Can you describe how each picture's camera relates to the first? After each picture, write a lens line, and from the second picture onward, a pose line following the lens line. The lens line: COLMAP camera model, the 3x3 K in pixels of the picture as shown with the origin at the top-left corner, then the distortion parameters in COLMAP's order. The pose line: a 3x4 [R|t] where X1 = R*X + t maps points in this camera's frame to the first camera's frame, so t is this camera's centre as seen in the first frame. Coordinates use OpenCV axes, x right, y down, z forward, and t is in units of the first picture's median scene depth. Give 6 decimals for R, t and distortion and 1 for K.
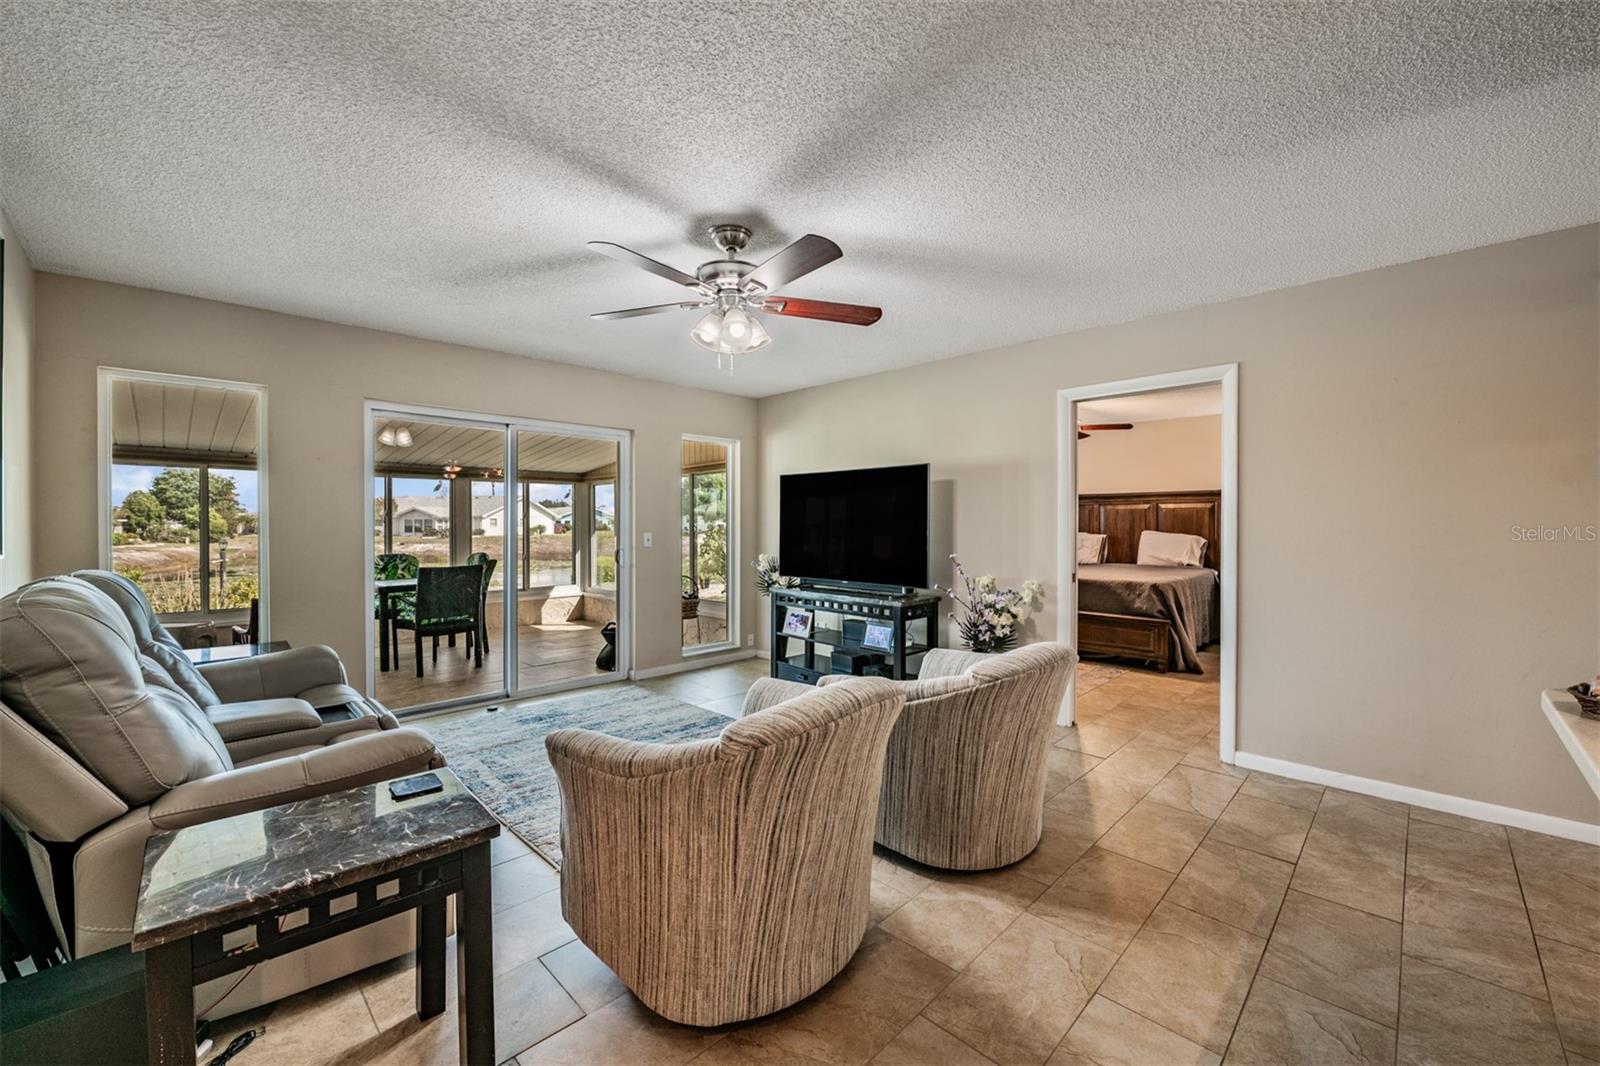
lens RADIAL K [[636.8, 0, 798.1], [0, 636.8, 531.0], [0, 0, 1]] dist [-0.009044, -0.003455]
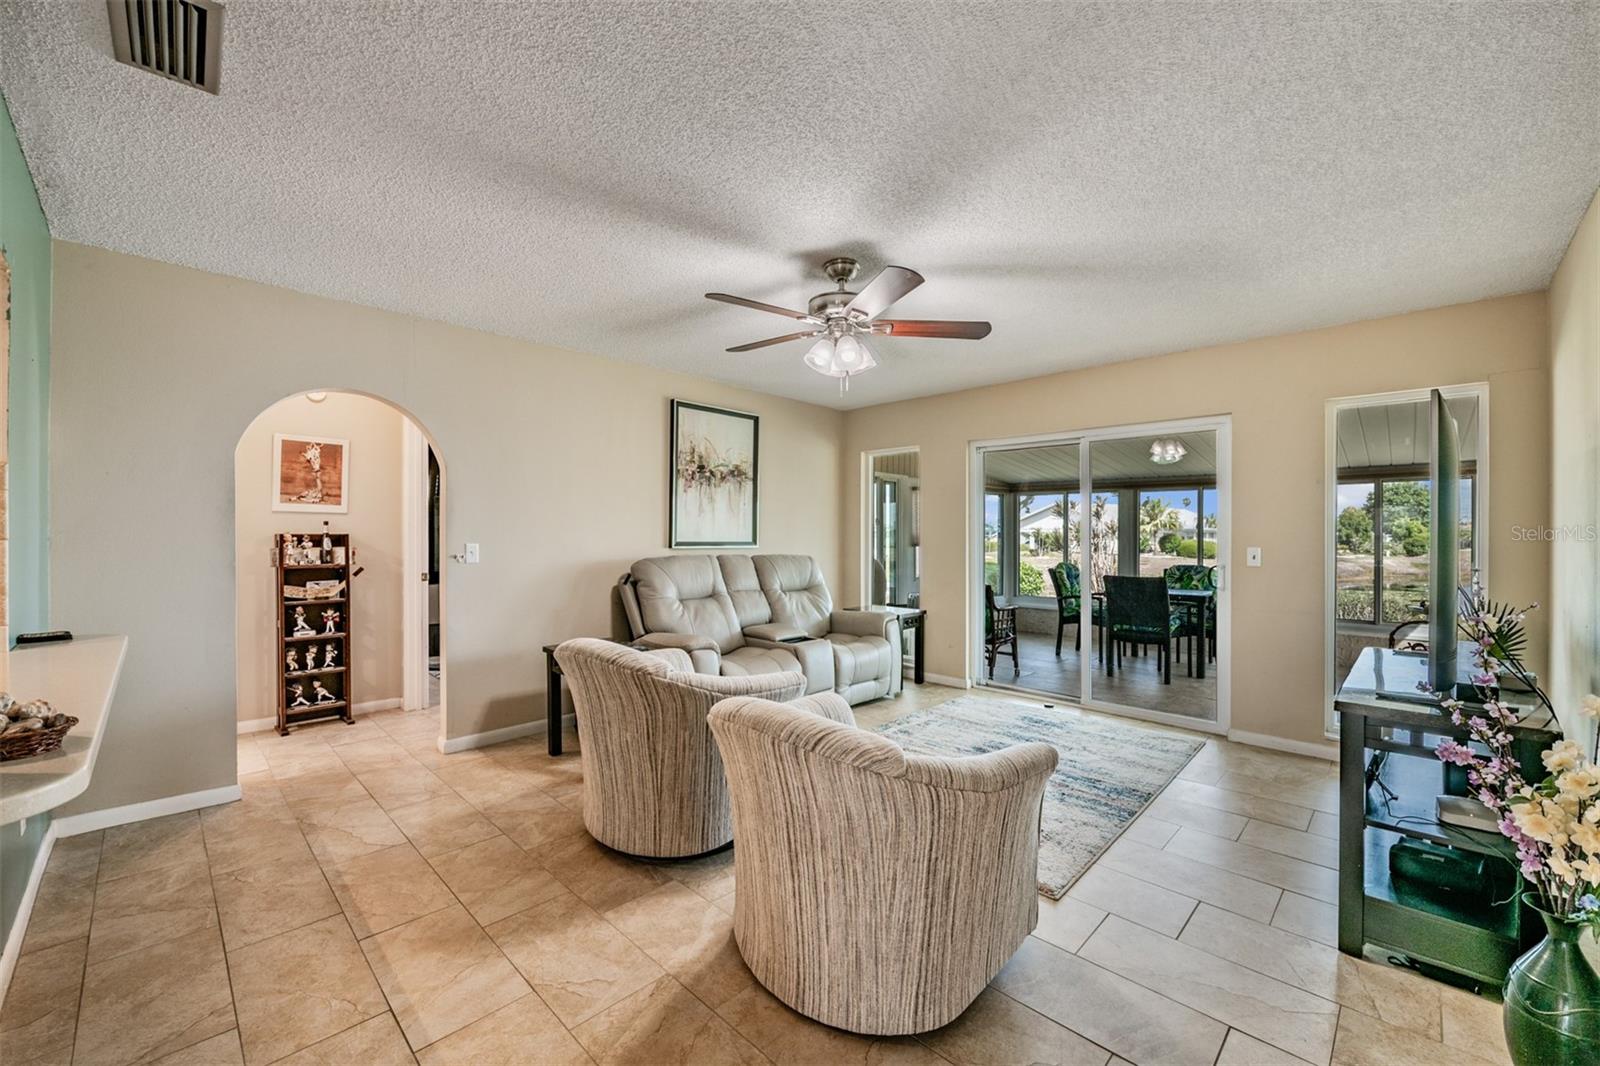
lens RADIAL K [[636.8, 0, 799.9], [0, 636.8, 530.4], [0, 0, 1]] dist [-0.009044, -0.003455]
pose [[0.002626, -0.006124, -0.999978, 0.554665], [-0.015646, 0.999859, -0.006164, -0.005410], [0.999874, 0.015661, 0.002529, 0.523051]]
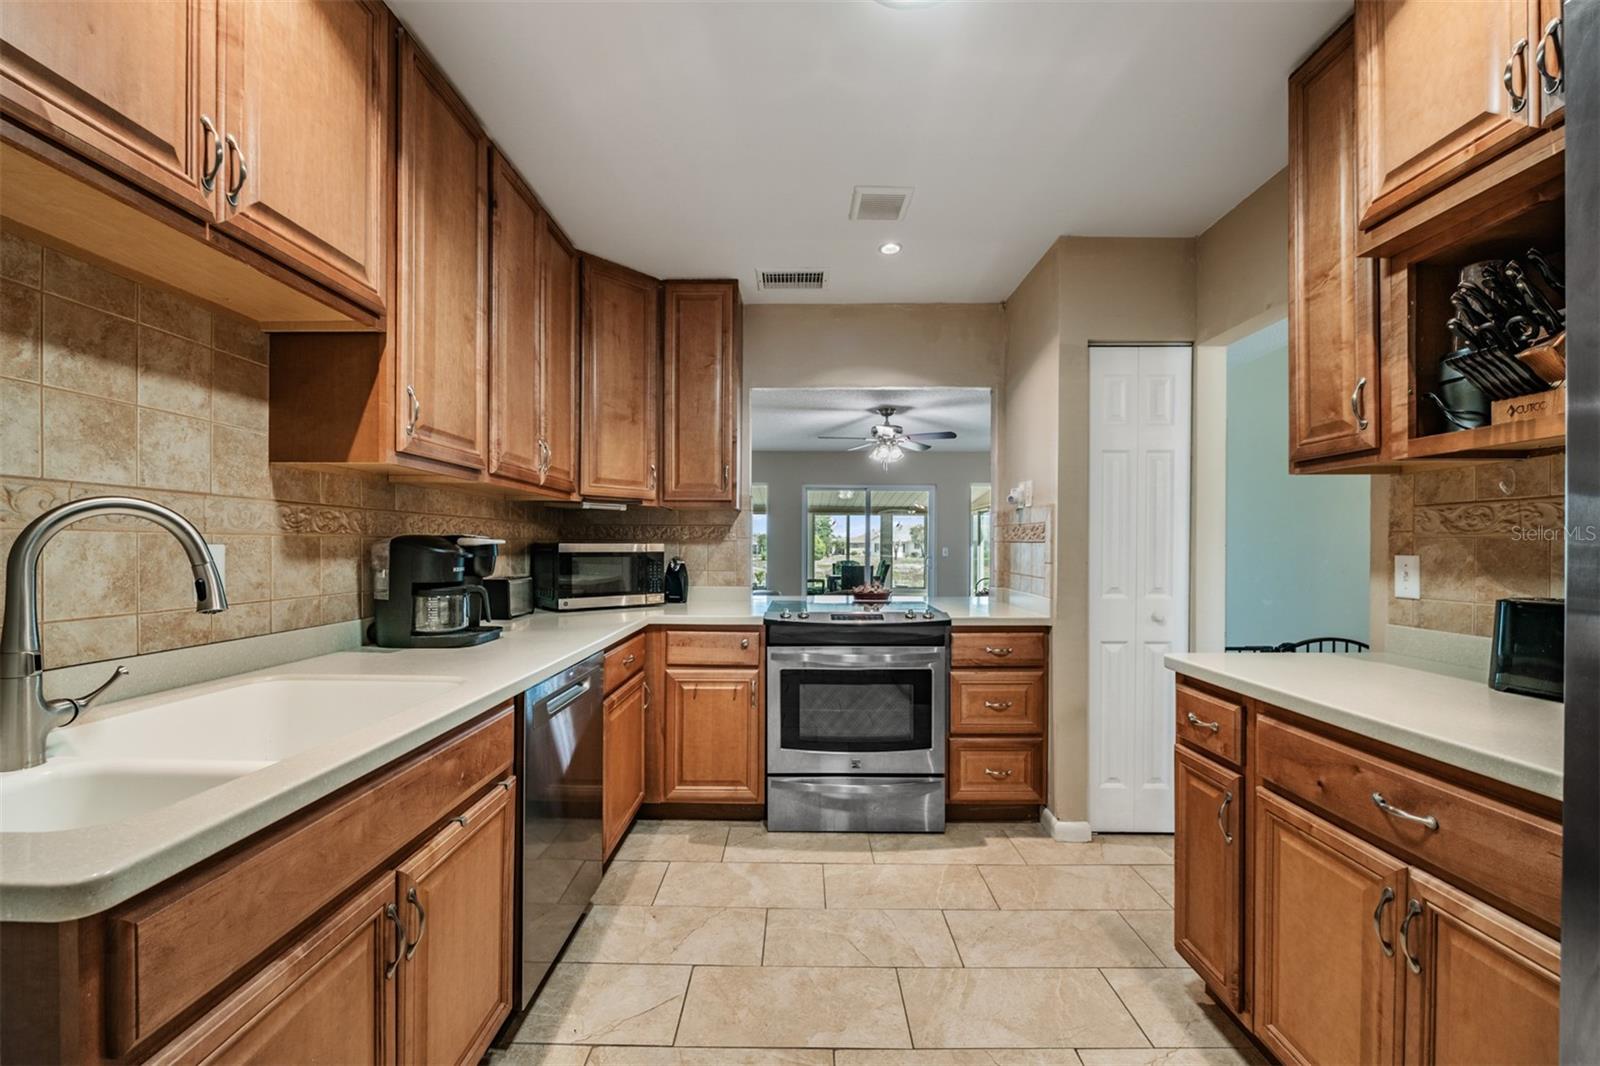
lens RADIAL K [[636.8, 0, 818.6], [0, 636.8, 558.2], [0, 0, 1]] dist [-0.009044, -0.003455]
pose [[0.725626, 0.014544, -0.687936, 0.713782], [-0.011927, 0.999892, 0.008558, 0.022786], [0.687986, 0.001995, 0.725721, -0.459025]]
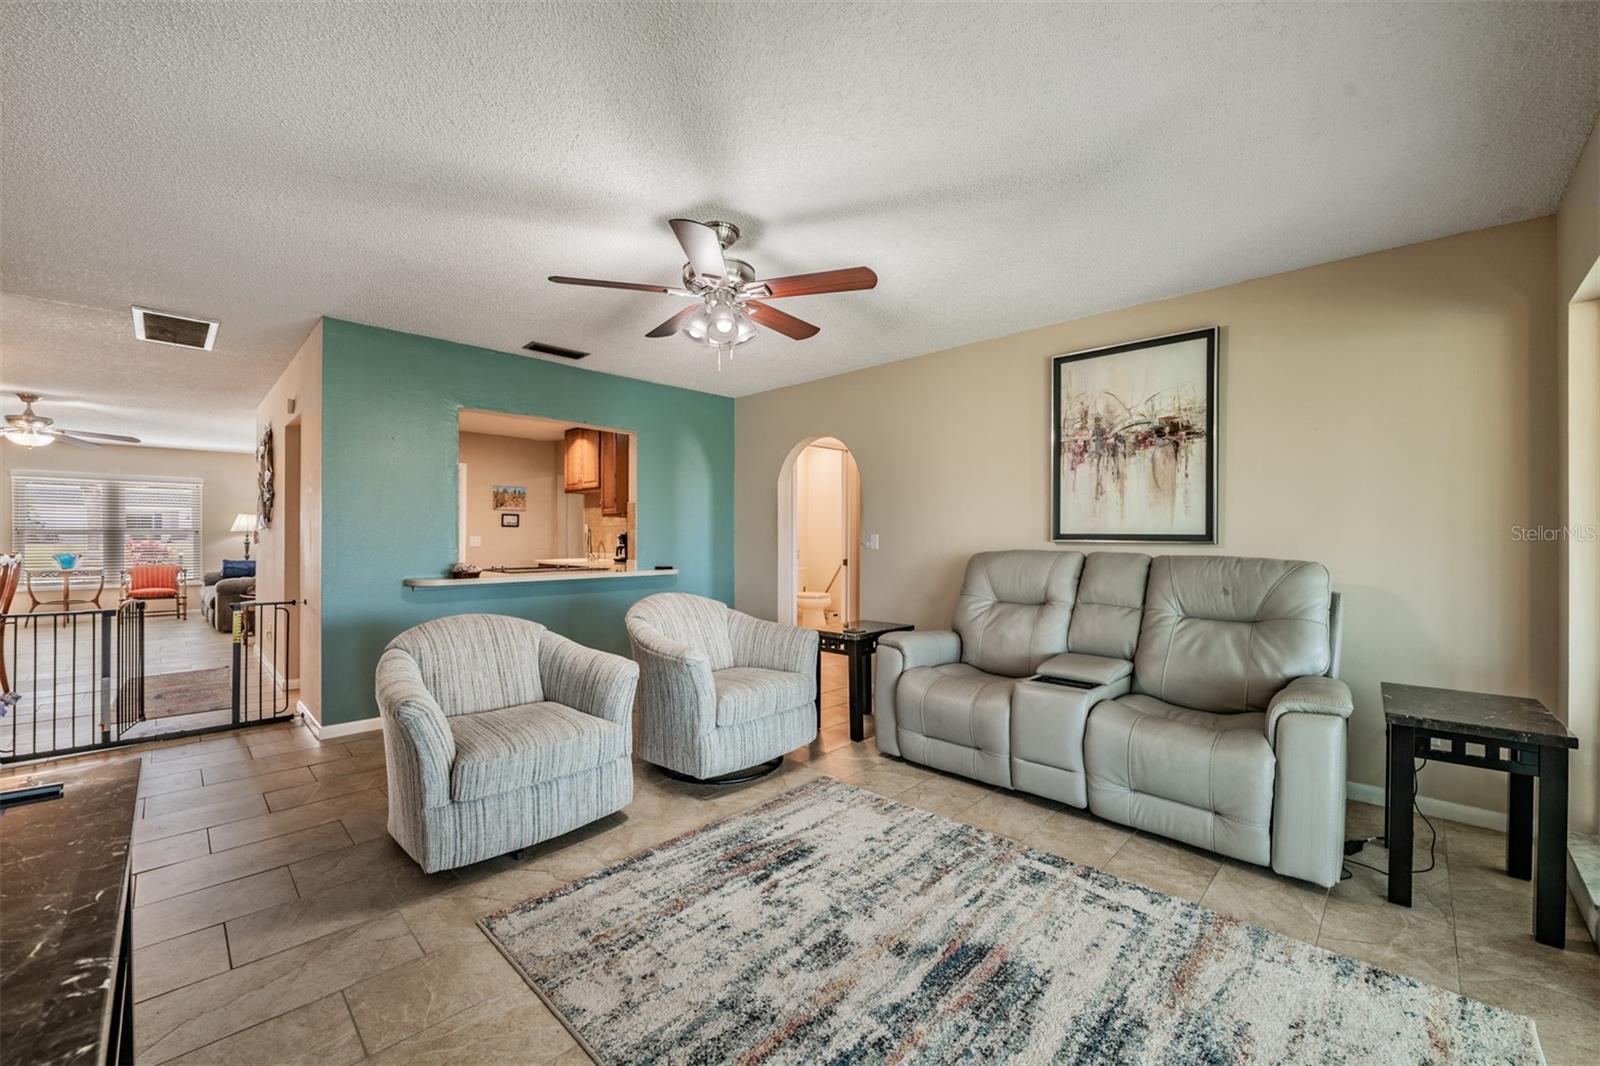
lens RADIAL K [[636.8, 0, 800.7], [0, 636.8, 534.7], [0, 0, 1]] dist [-0.009044, -0.003455]
pose [[-0.999989, -0.002353, -0.004046, -0.127831], [-0.002404, 0.999917, 0.012657, 0.000972], [0.004016, 0.012666, -0.999912, 1.133558]]
